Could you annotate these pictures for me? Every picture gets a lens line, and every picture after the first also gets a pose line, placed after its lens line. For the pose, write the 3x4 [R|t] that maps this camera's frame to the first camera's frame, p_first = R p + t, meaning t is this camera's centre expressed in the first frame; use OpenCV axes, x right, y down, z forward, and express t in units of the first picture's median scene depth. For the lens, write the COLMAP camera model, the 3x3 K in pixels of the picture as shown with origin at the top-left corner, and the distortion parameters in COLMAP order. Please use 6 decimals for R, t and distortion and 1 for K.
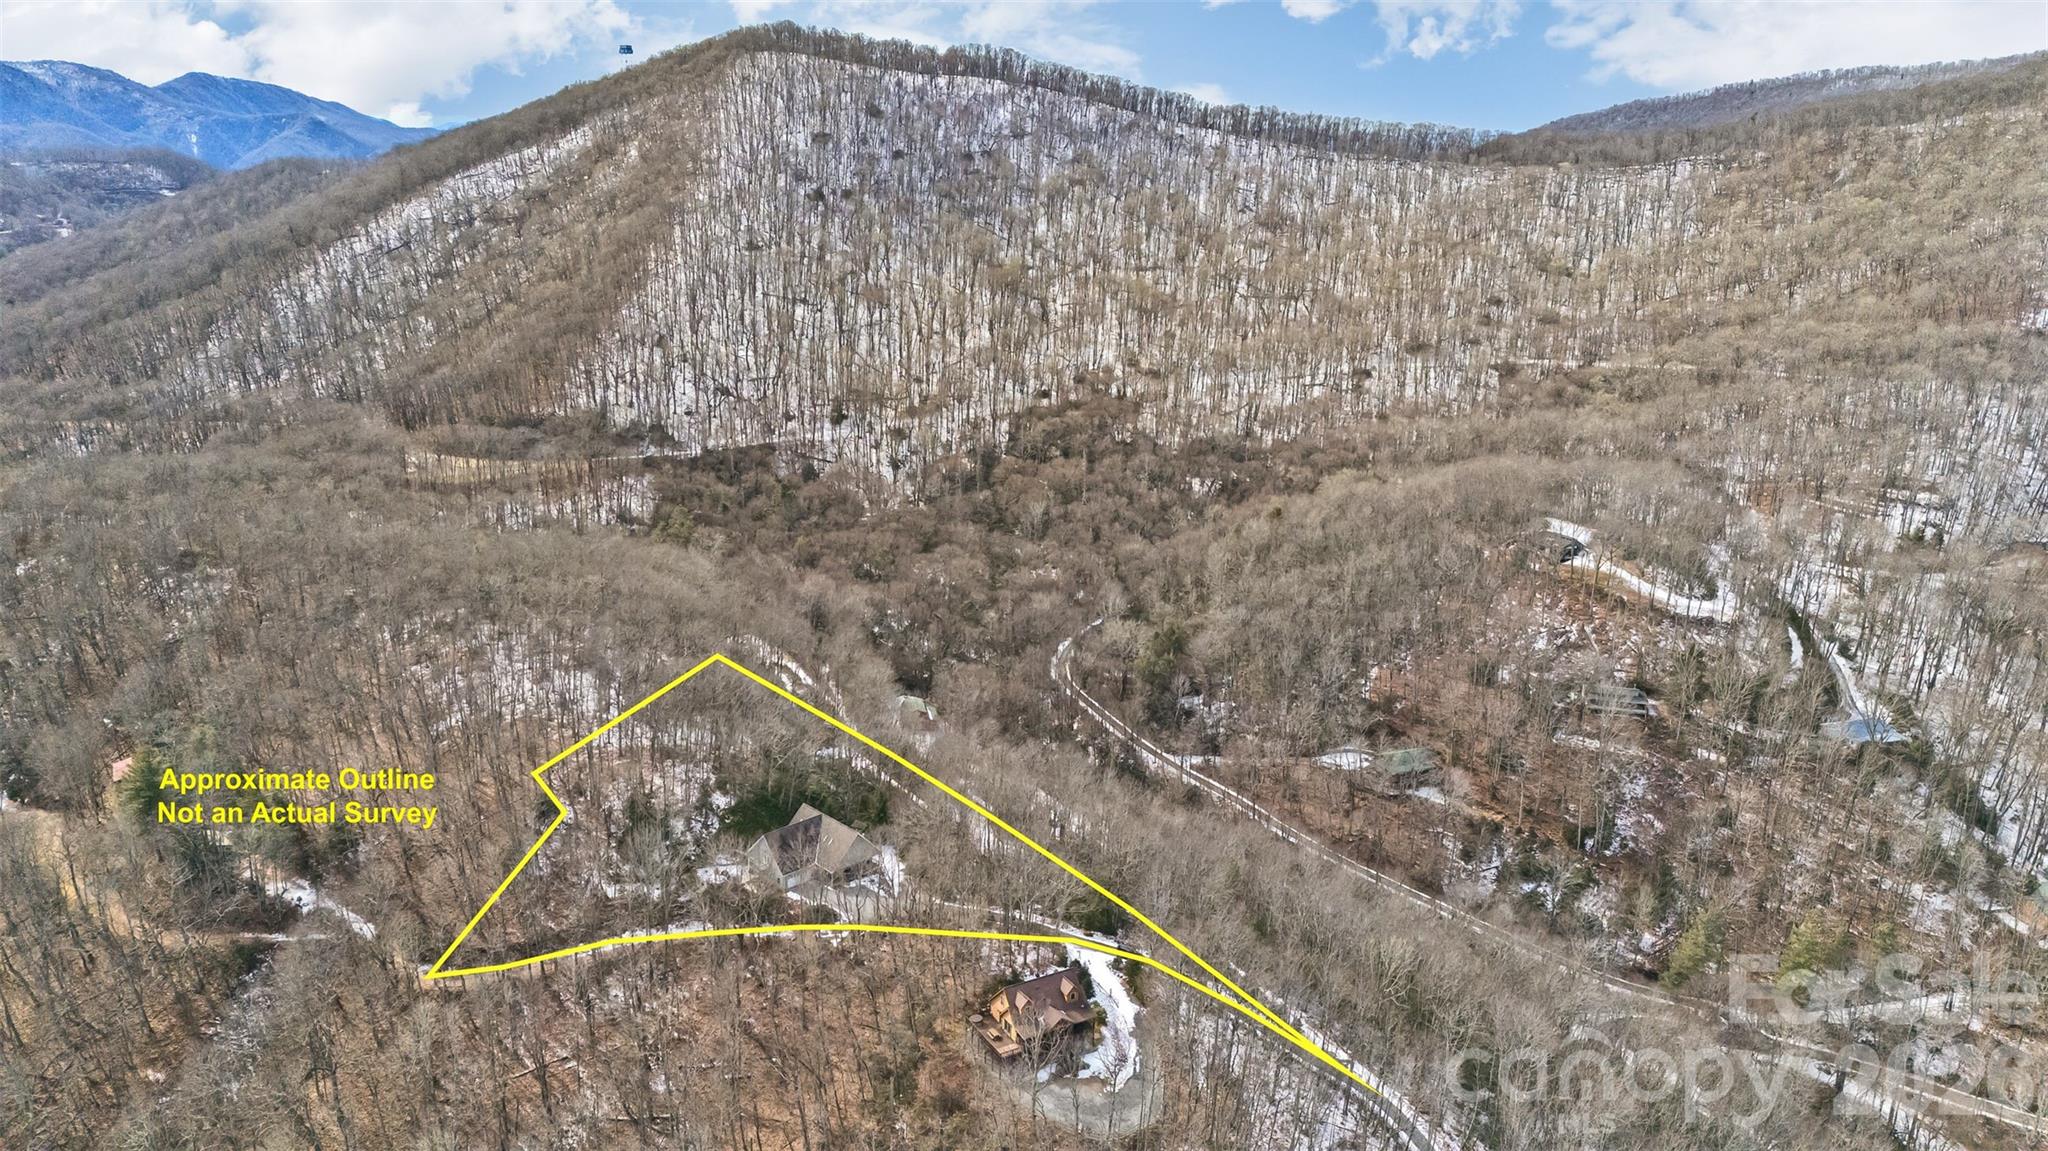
lens RADIAL K [[1502.0, 0, 1027.3], [0, 1502.0, 566.2], [0, 0, 1]] dist [0.074612, -0.053953]
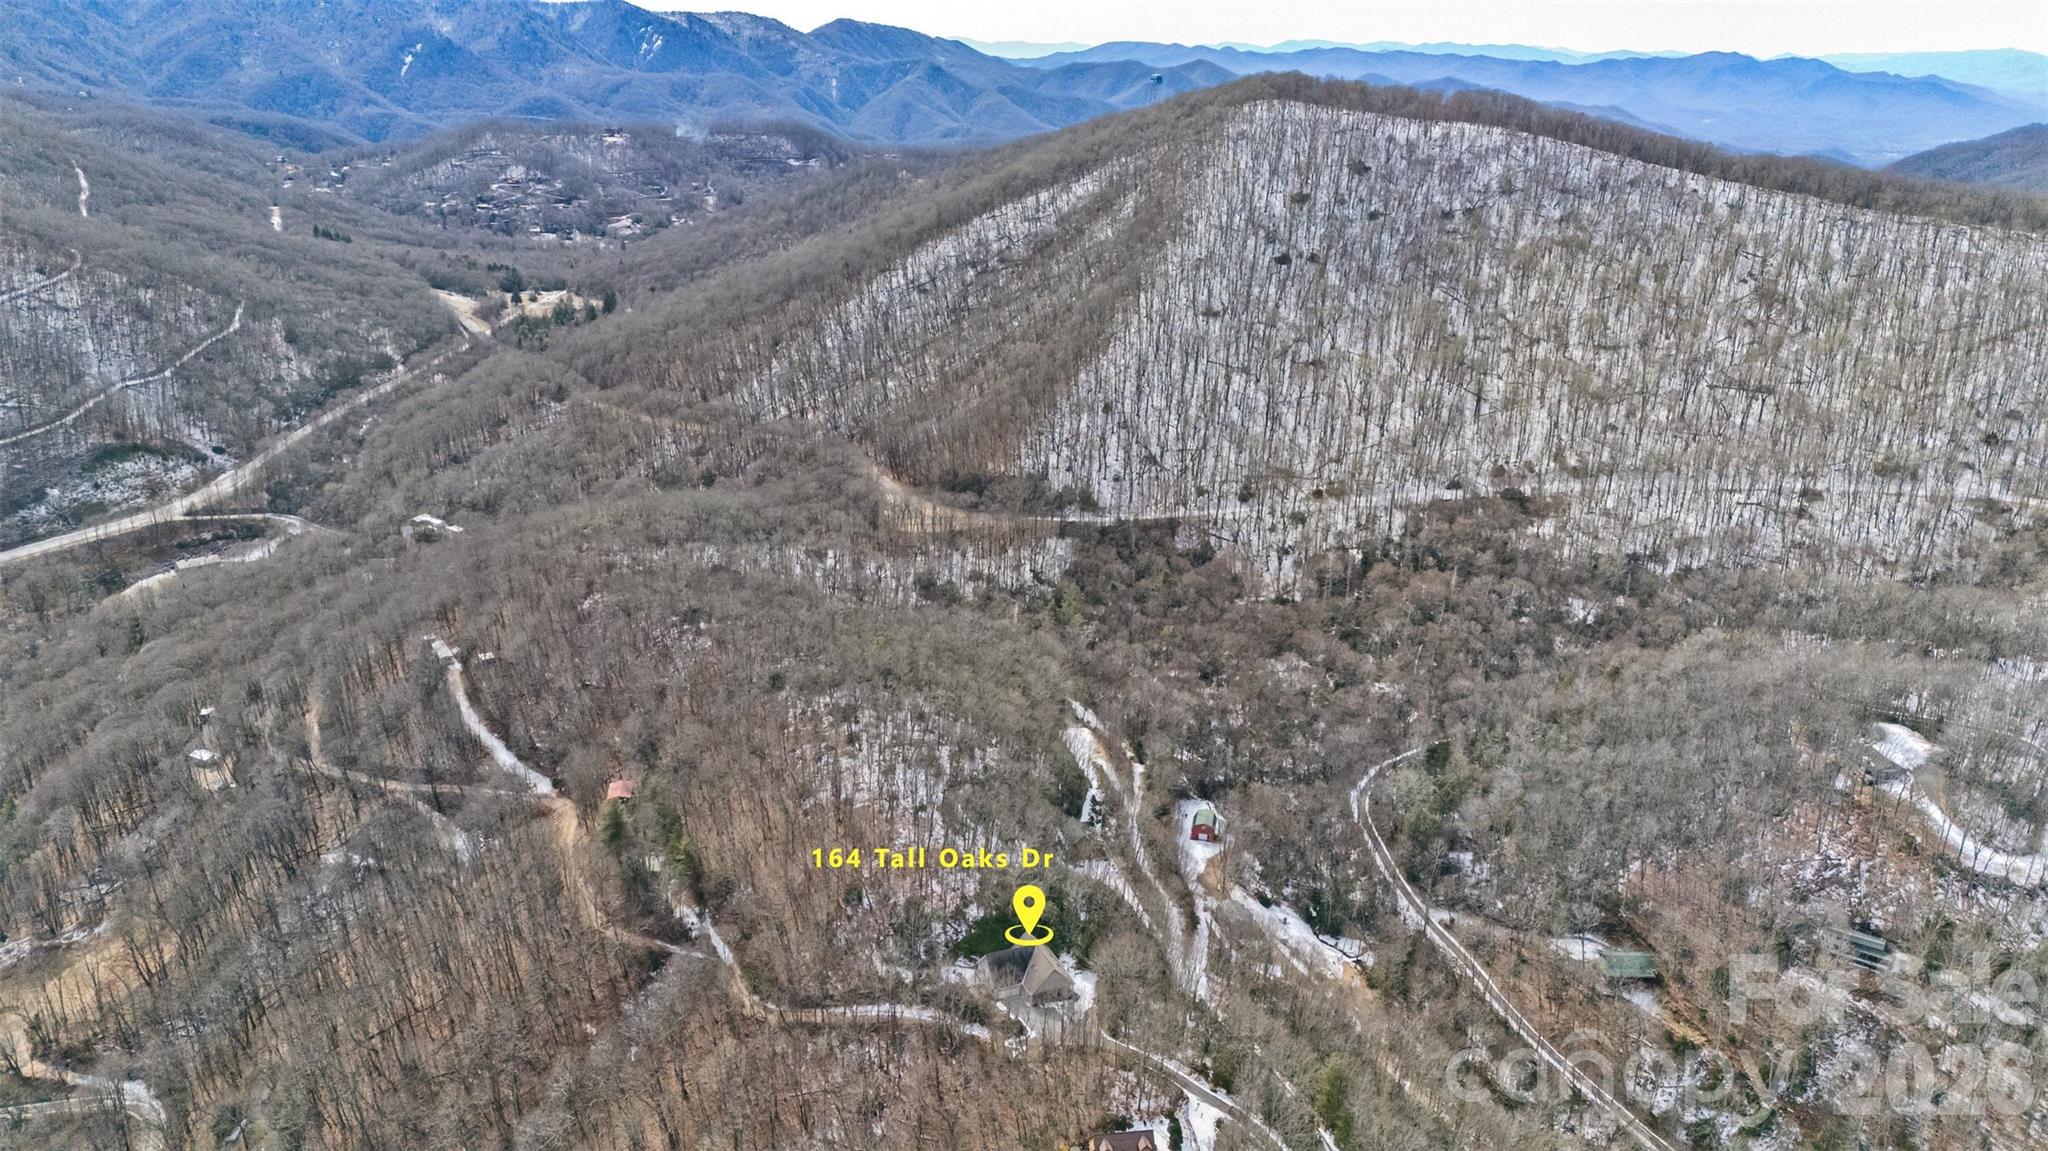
lens RADIAL K [[1502.0, 0, 1013.7], [0, 1502.0, 577.6], [0, 0, 1]] dist [0.074612, -0.053953]
pose [[0.932929, 0.120408, -0.339331, 0.079852], [-0.107761, 0.992602, 0.055943, -0.070341], [0.343556, -0.015625, 0.939002, -0.071432]]
